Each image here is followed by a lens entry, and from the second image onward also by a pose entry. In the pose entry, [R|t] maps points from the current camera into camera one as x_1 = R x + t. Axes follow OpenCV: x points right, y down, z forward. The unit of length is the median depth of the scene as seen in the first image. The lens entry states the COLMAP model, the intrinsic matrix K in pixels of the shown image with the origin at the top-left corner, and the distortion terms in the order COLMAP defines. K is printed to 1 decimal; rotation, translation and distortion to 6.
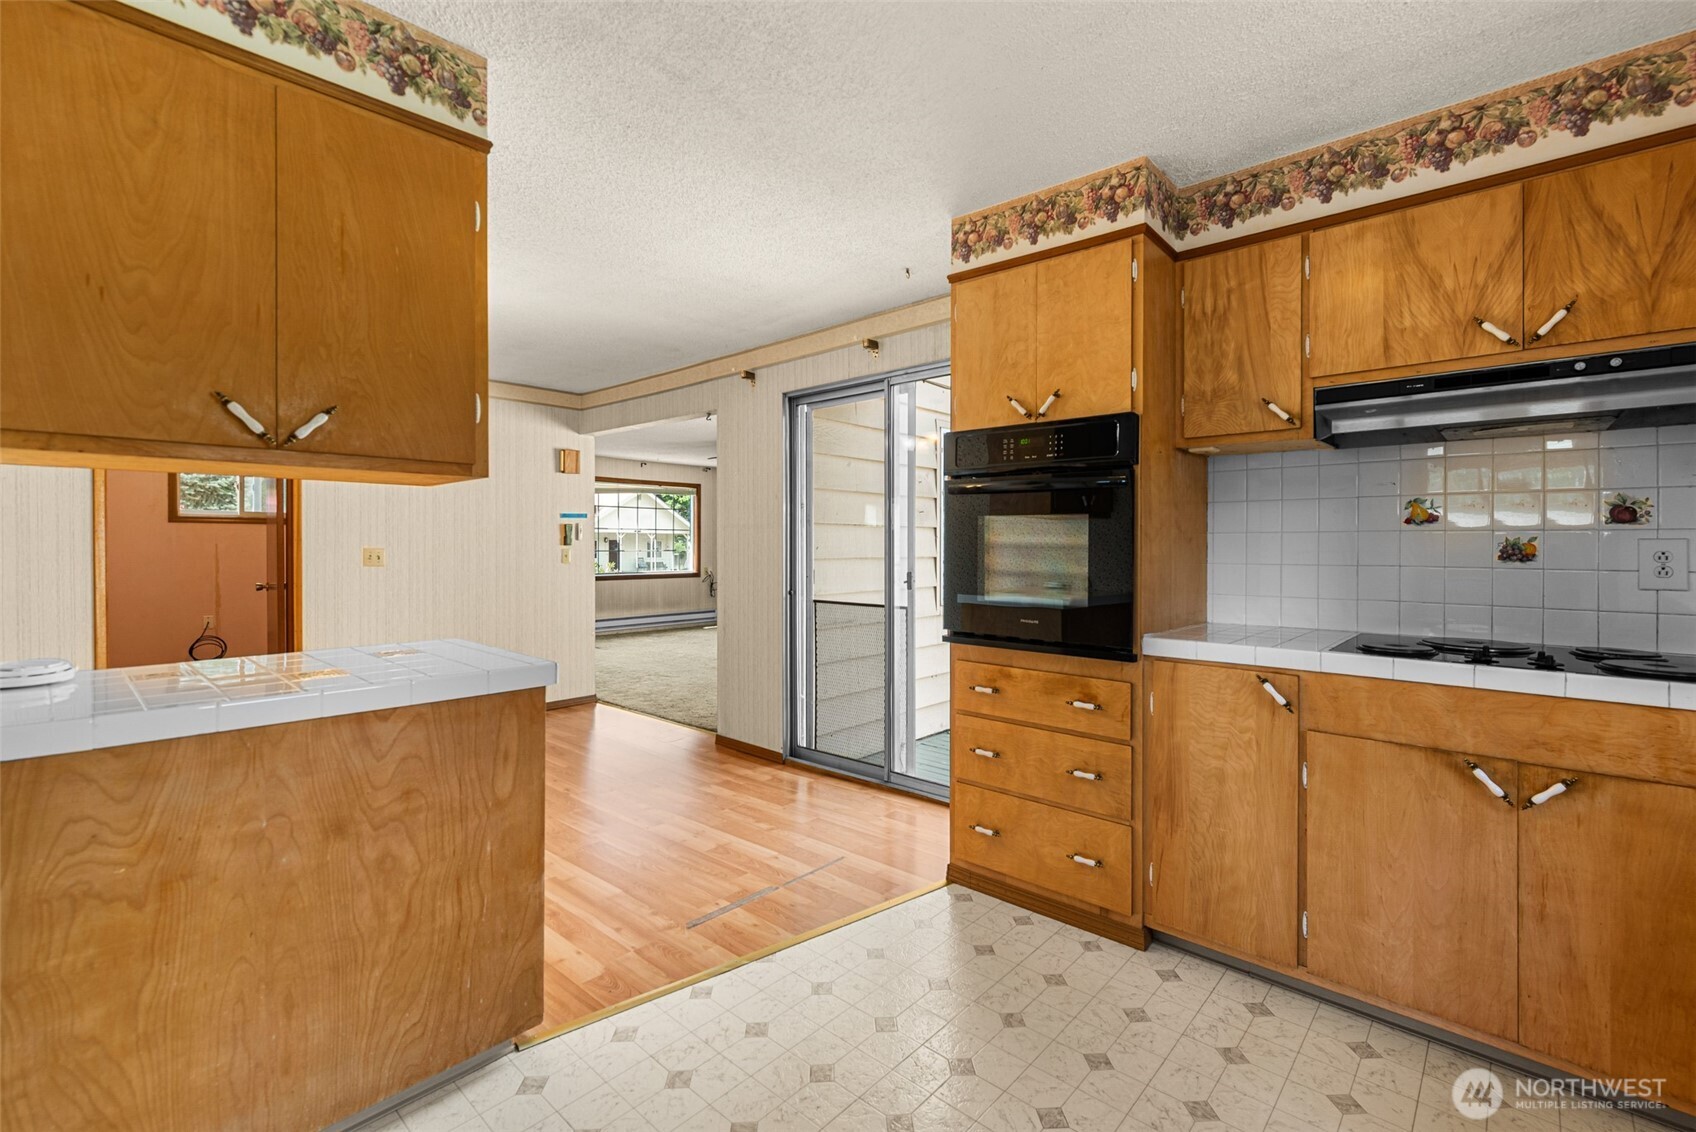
lens RADIAL K [[738.1, 0, 880.2], [0, 738.1, 546.3], [0, 0, 1]] dist [0.001049, 0.000052]
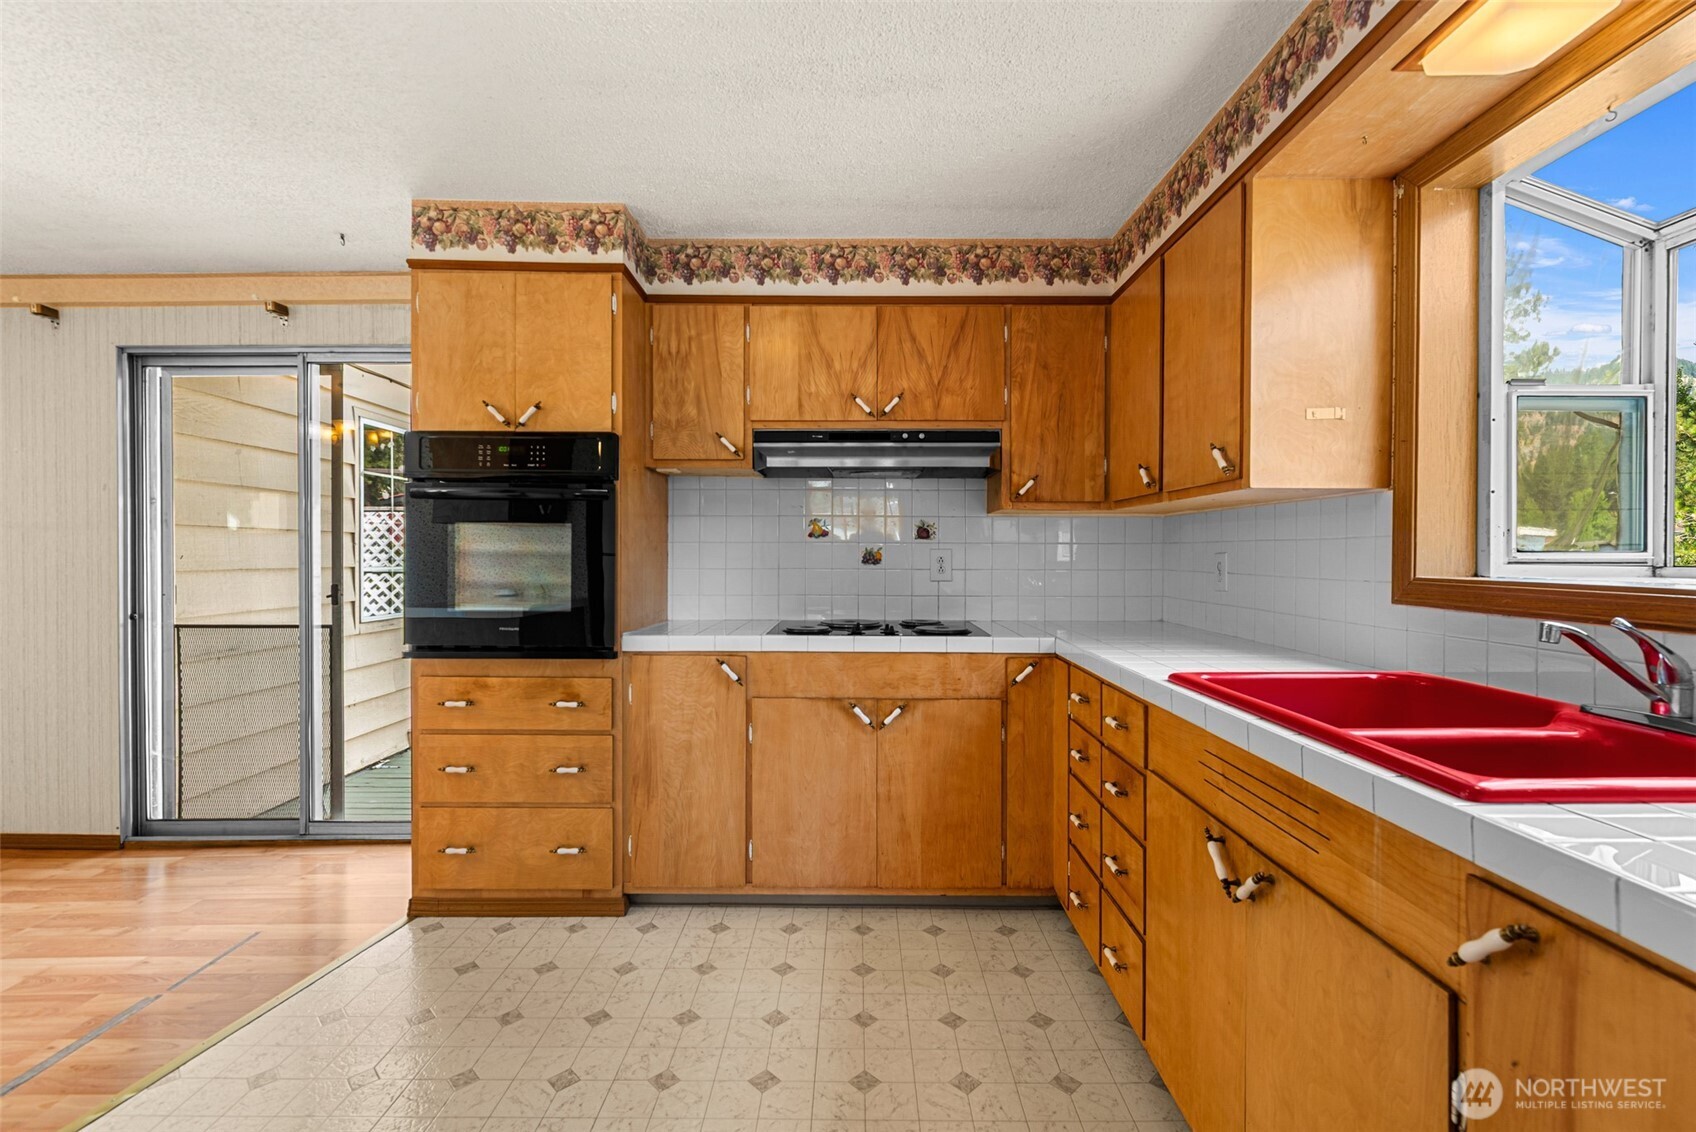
lens RADIAL K [[738.1, 0, 849.9], [0, 738.1, 558.5], [0, 0, 1]] dist [0.001049, 0.000052]
pose [[0.758507, -0.004663, 0.651648, -0.103333], [0.000670, 0.999979, 0.006375, -0.000112], [-0.651664, -0.004398, 0.758495, -0.064705]]
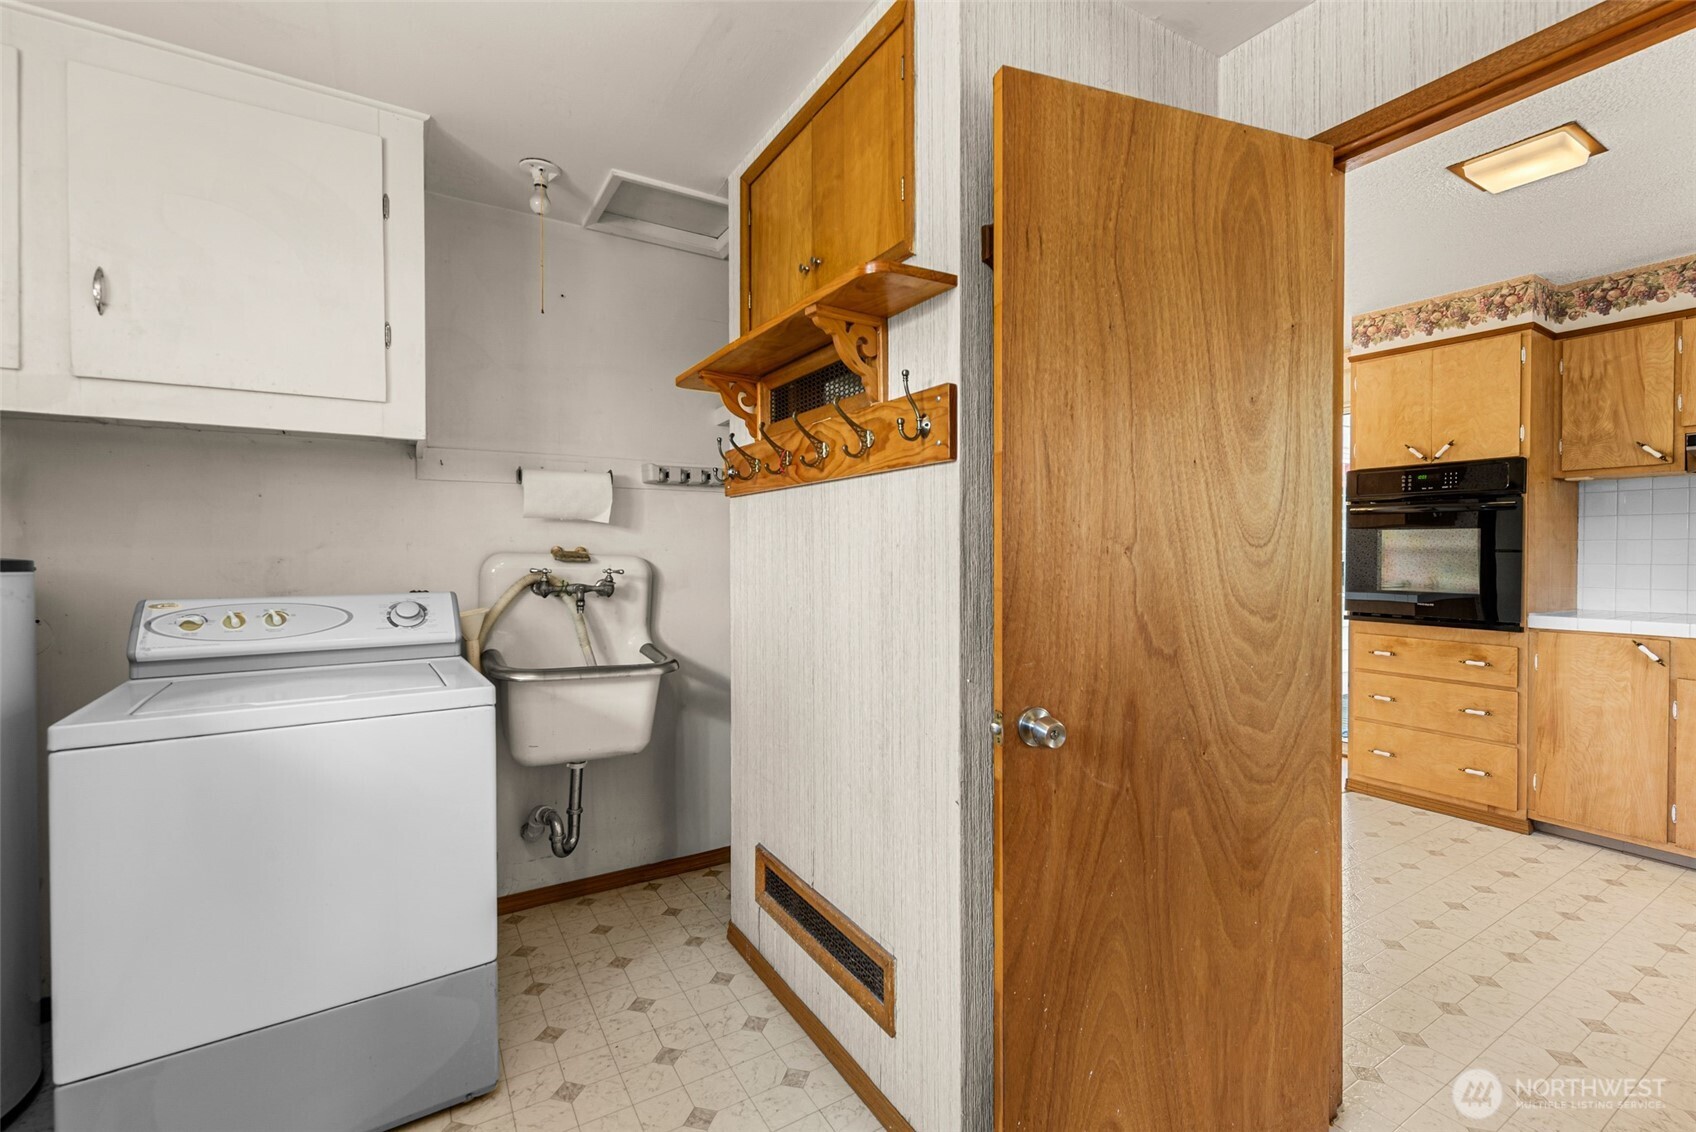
lens RADIAL K [[738.1, 0, 869.2], [0, 738.1, 563.7], [0, 0, 1]] dist [0.001049, 0.000052]
pose [[0.956034, -0.001641, -0.293253, -0.415391], [0.006518, 0.999856, 0.015653, -0.005690], [0.293185, -0.016877, 0.955907, -0.687048]]
